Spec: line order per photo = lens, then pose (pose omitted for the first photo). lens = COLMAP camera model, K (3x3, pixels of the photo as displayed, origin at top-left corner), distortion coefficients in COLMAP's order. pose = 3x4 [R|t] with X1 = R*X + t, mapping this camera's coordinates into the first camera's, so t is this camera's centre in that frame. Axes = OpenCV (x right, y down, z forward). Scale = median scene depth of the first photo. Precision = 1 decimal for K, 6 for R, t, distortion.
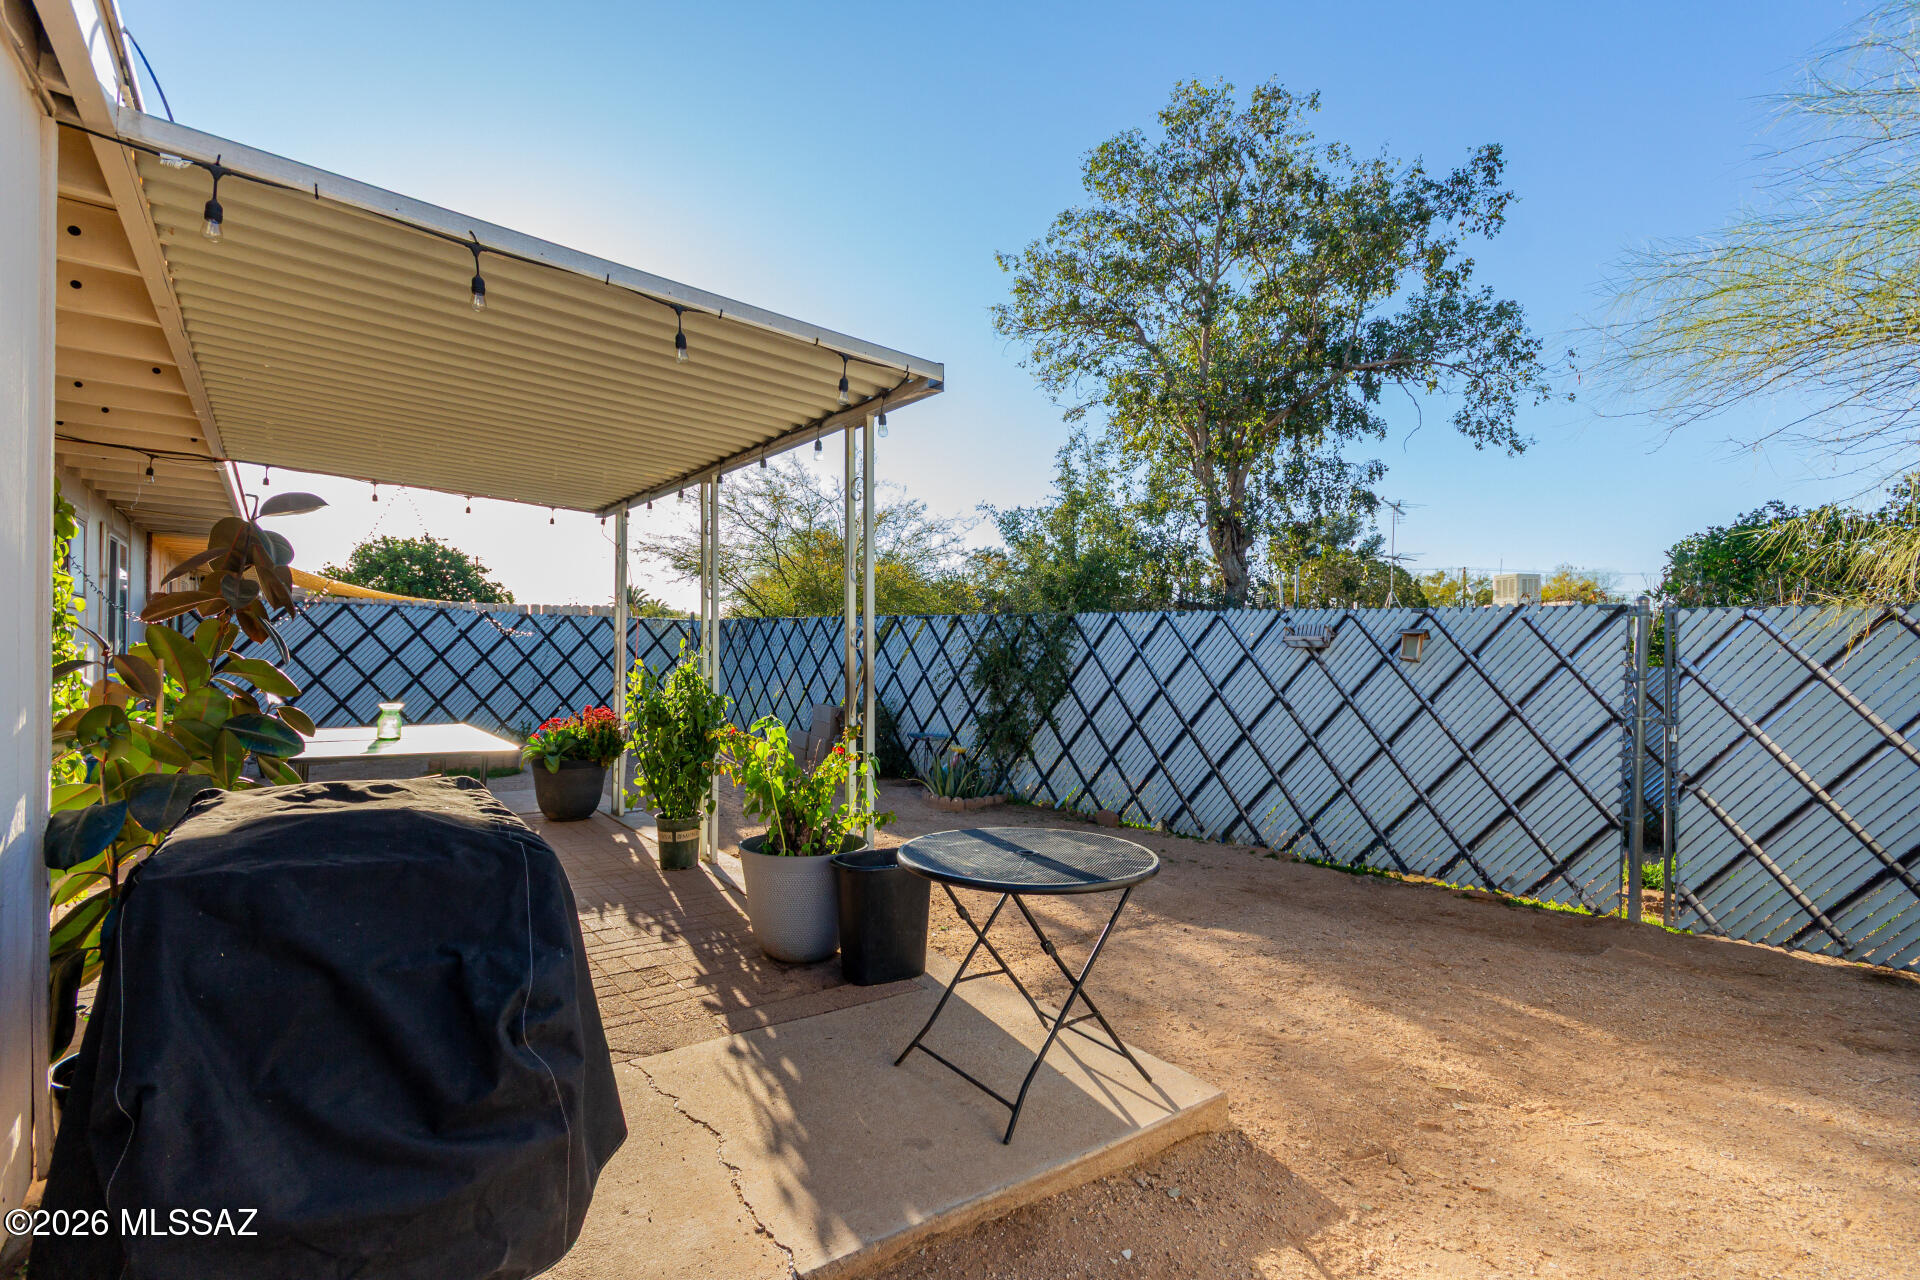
lens RADIAL K [[875.8, 0, 999.5], [0, 875.8, 638.0], [0, 0, 1]] dist [-0.000122, -0.000050]
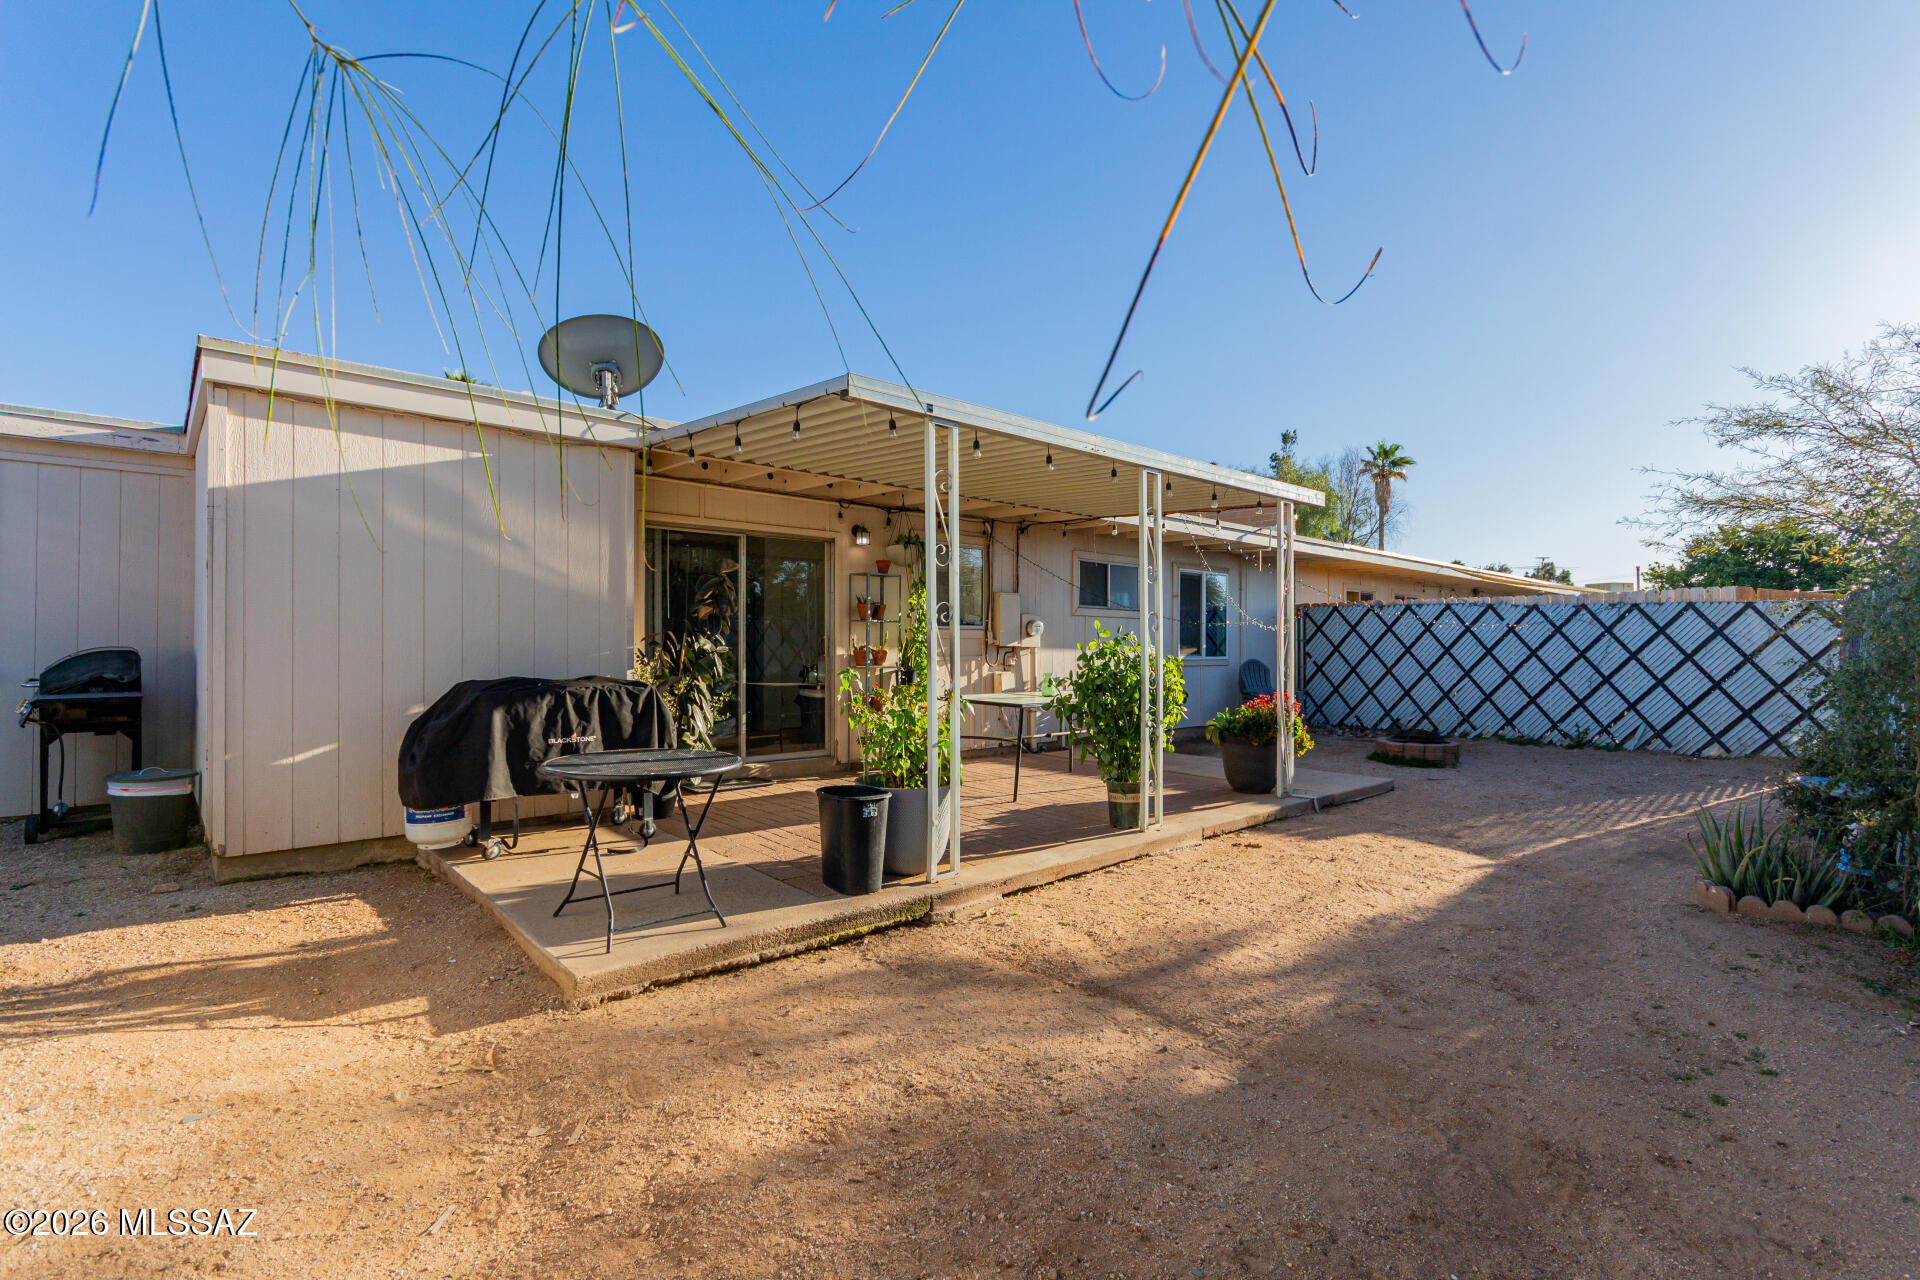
lens RADIAL K [[905.9, 0, 971.7], [0, 905.9, 647.0], [0, 0, 1]] dist [0.000858, 0.000289]
pose [[0.077112, -0.007625, -0.996993, 0.373911], [0.008384, 0.999940, -0.006999, 0.019236], [0.996987, -0.007819, 0.077171, 0.351029]]
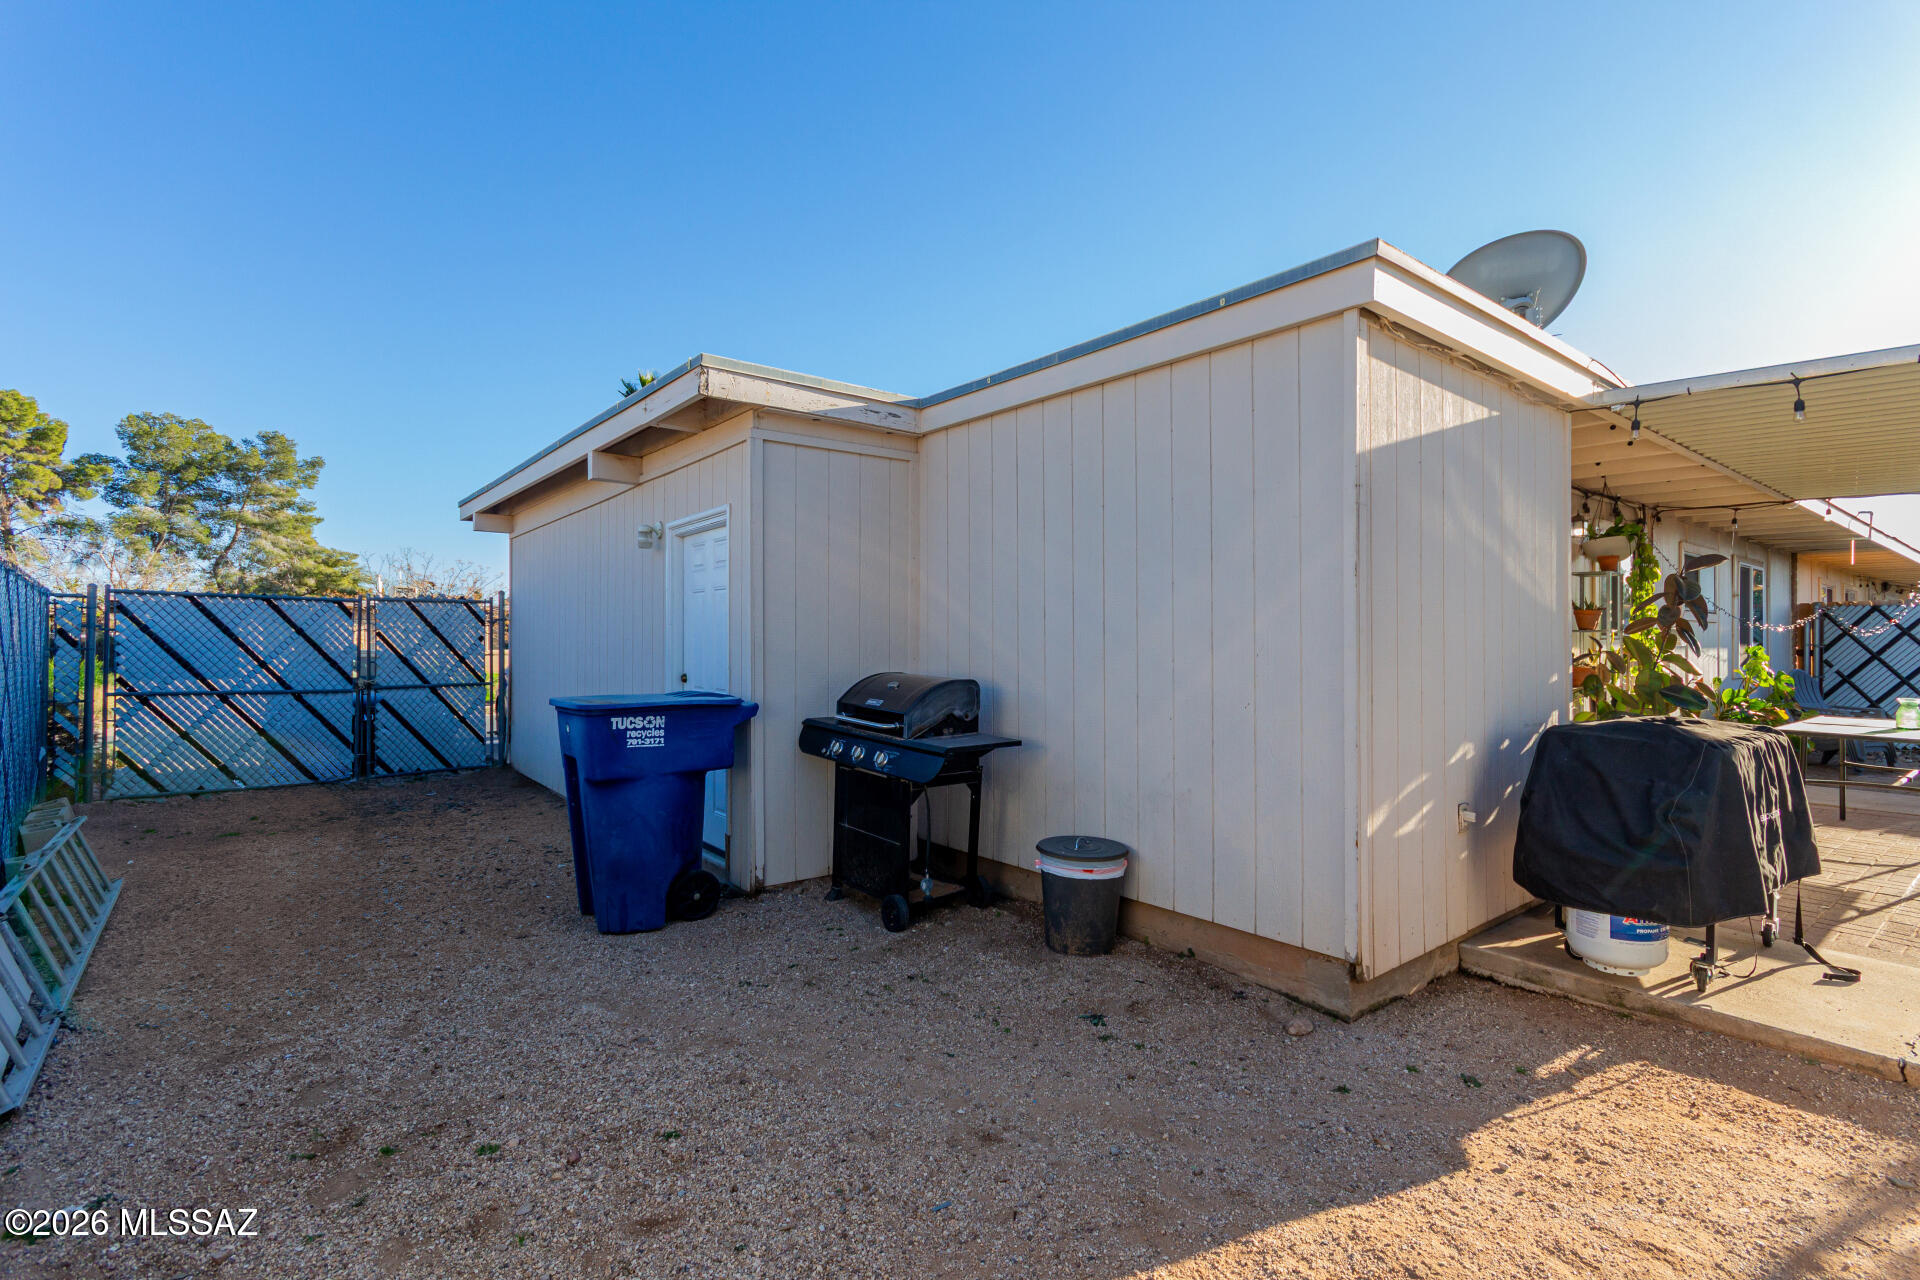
lens RADIAL K [[893.9, 0, 970.6], [0, 893.9, 645.0], [0, 0, 1]] dist [0.003597, 0.001238]
pose [[-0.005737, -0.007794, -0.999953, 0.215379], [0.010899, 0.999910, -0.007856, 0.001021], [0.999924, -0.010944, -0.005652, -0.093380]]
